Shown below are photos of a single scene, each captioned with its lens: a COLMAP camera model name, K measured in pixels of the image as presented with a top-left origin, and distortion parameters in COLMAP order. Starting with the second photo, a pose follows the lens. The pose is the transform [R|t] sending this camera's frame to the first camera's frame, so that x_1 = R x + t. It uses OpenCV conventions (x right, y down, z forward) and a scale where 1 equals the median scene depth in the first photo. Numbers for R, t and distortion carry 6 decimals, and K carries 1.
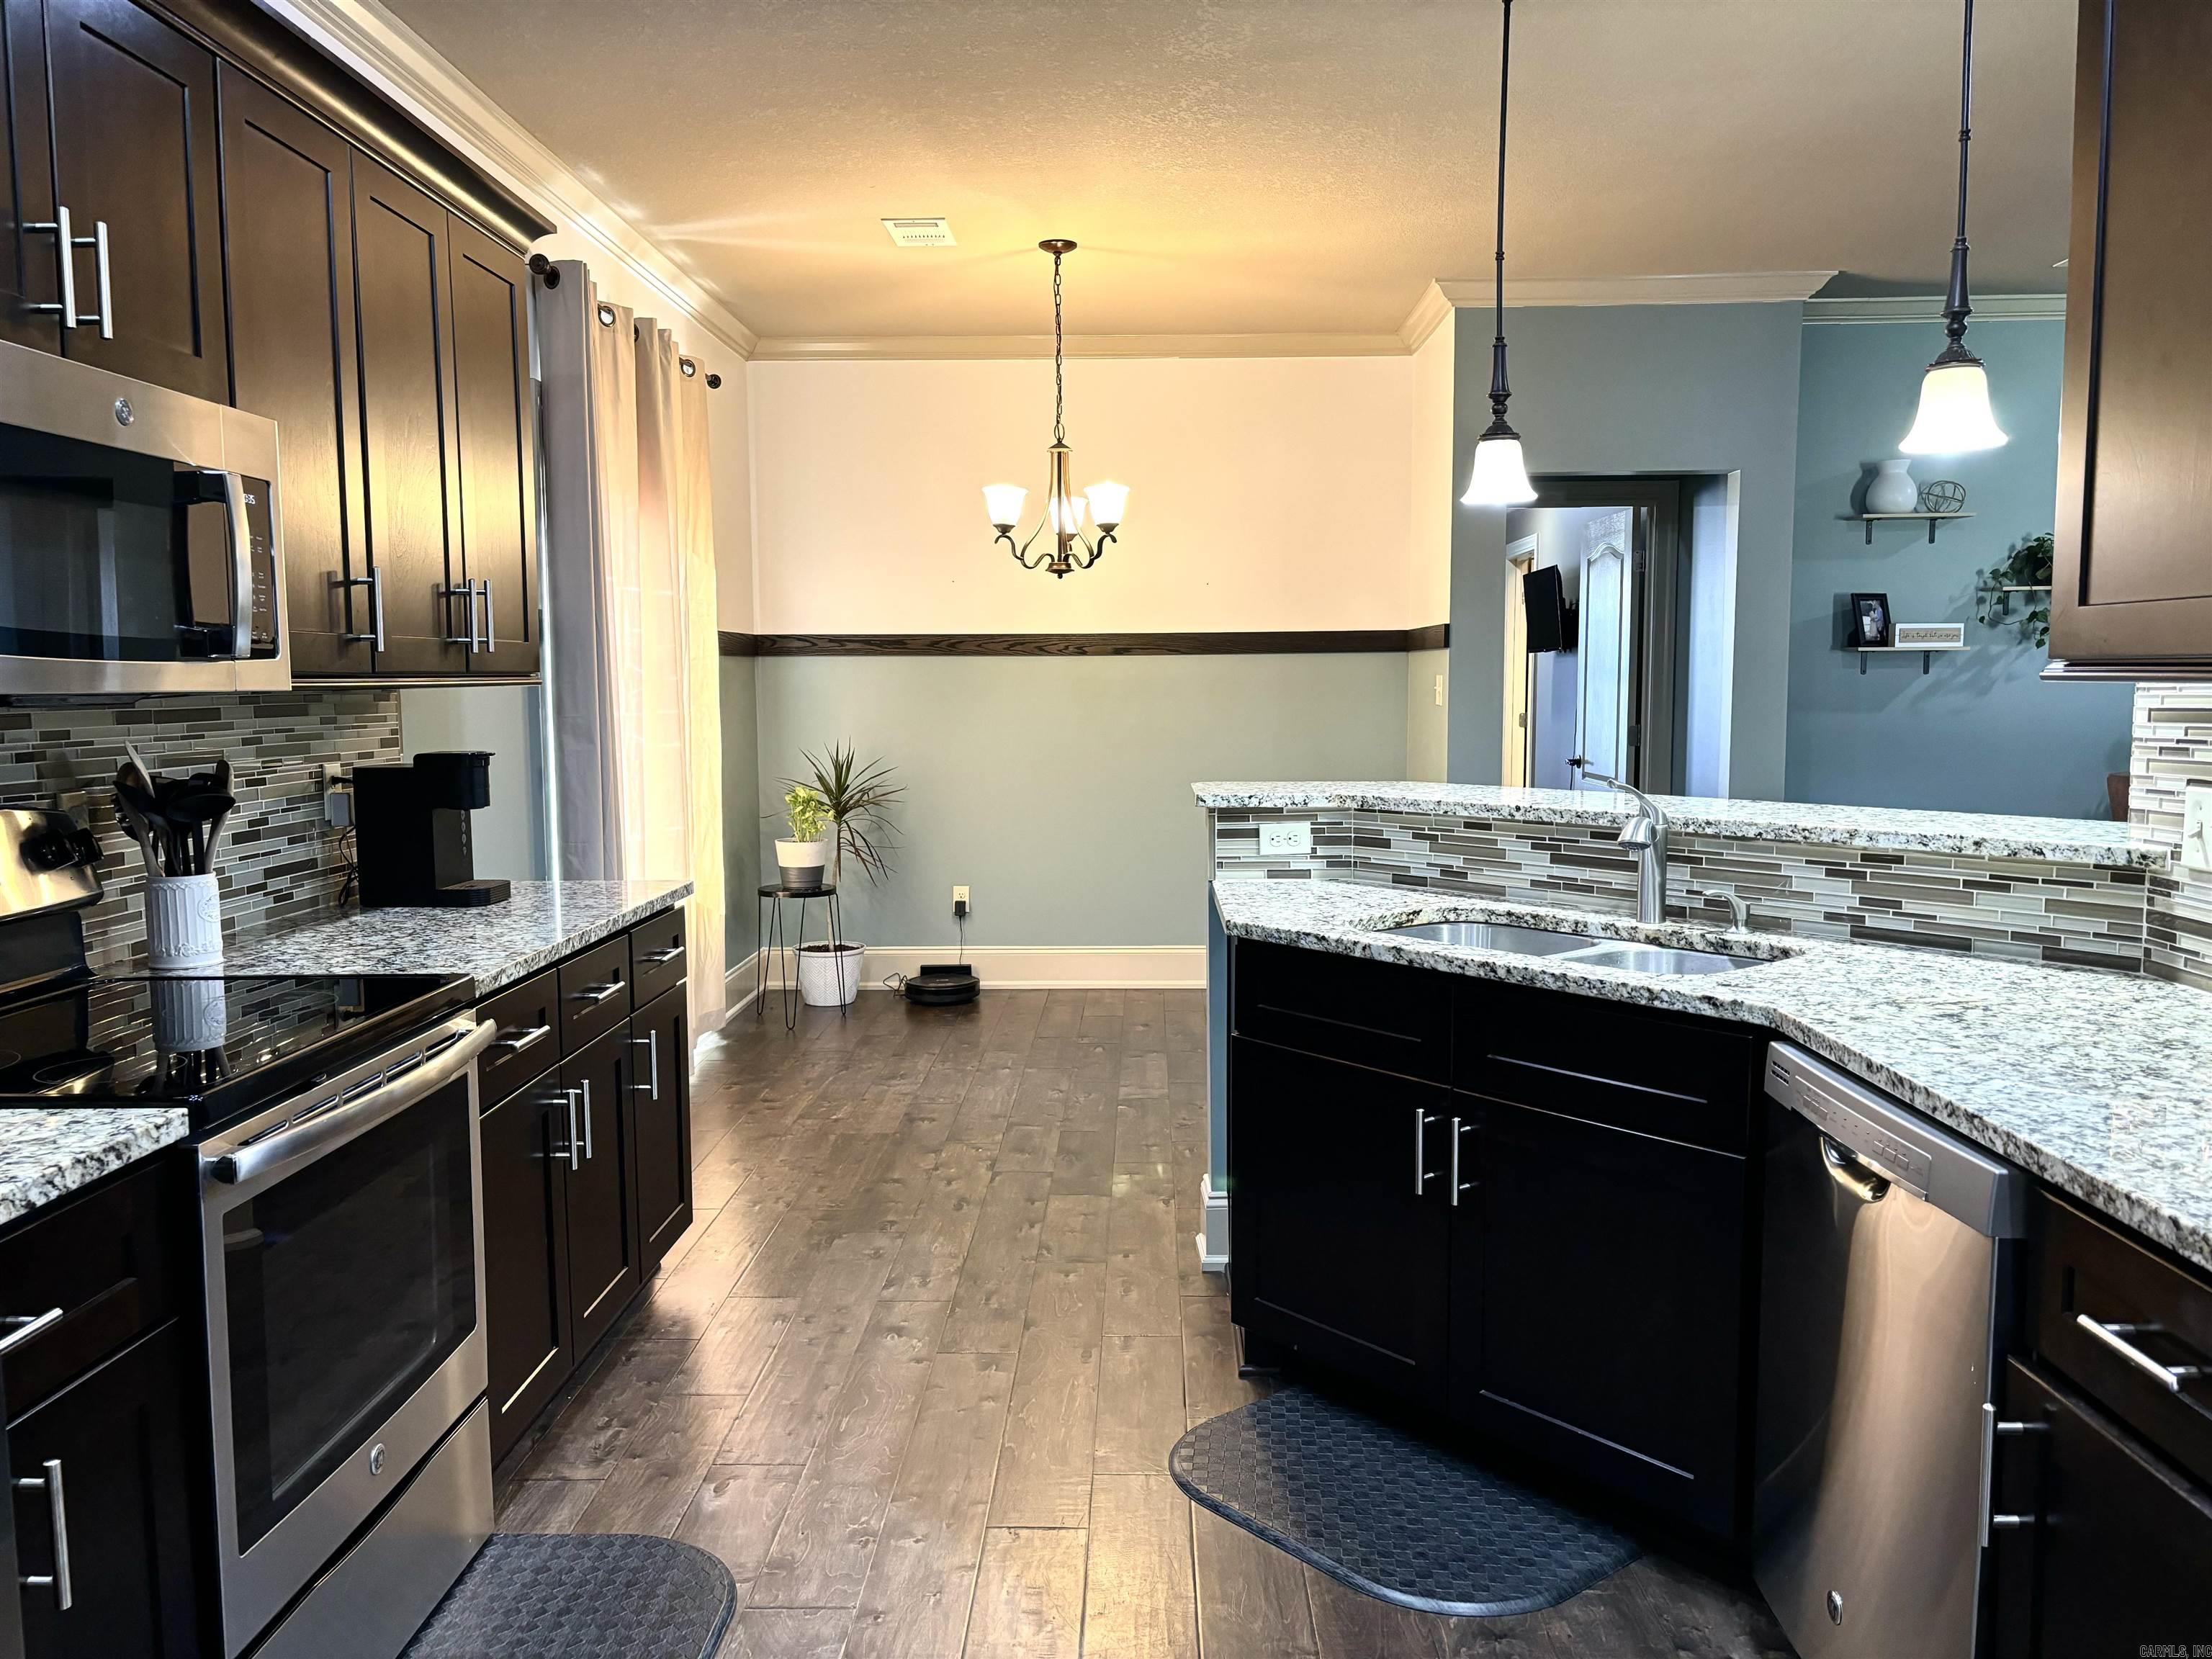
lens RADIAL K [[1669.0, 0, 1124.3], [0, 1669.0, 831.9], [0, 0, 1]] dist [0.058580, -0.051447]
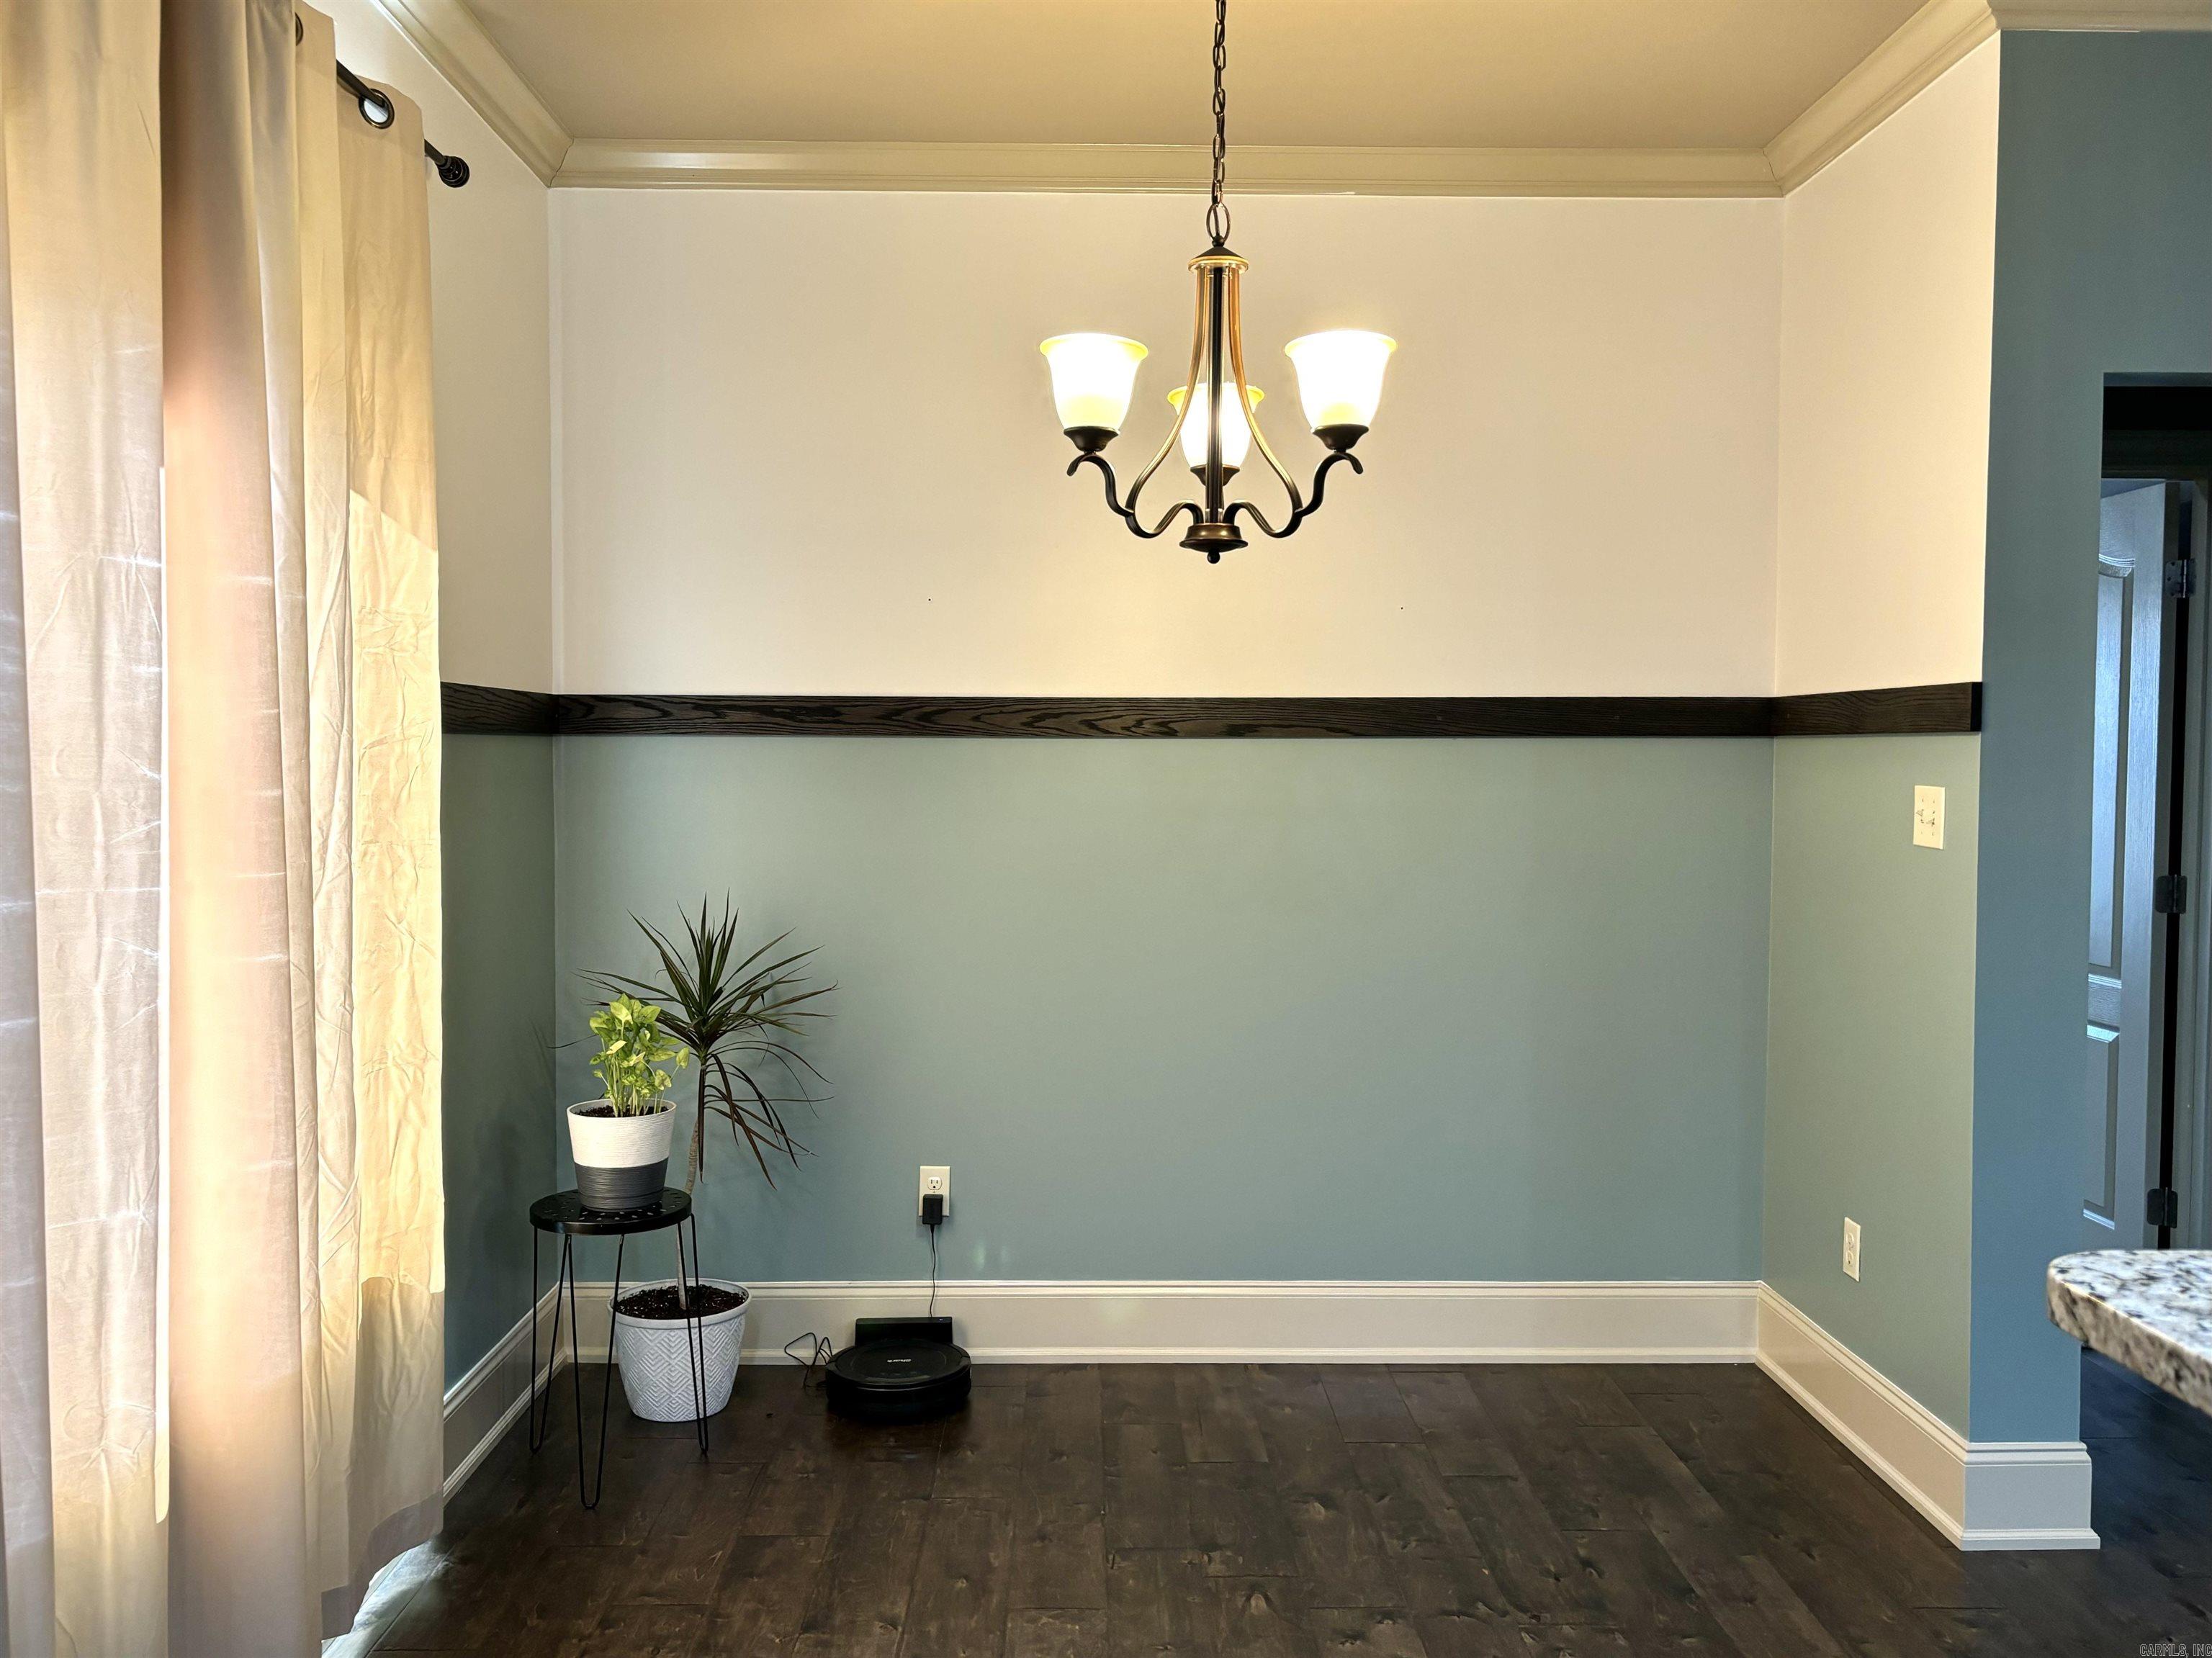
lens RADIAL K [[1668.8, 0, 1088.9], [0, 1668.8, 810.1], [0, 0, 1]] dist [0.058580, -0.051447]
pose [[0.999529, 0.008196, 0.029567, -0.068668], [-0.006466, 0.998287, -0.058142, -0.053044], [-0.029993, 0.057923, 0.997870, 0.482789]]
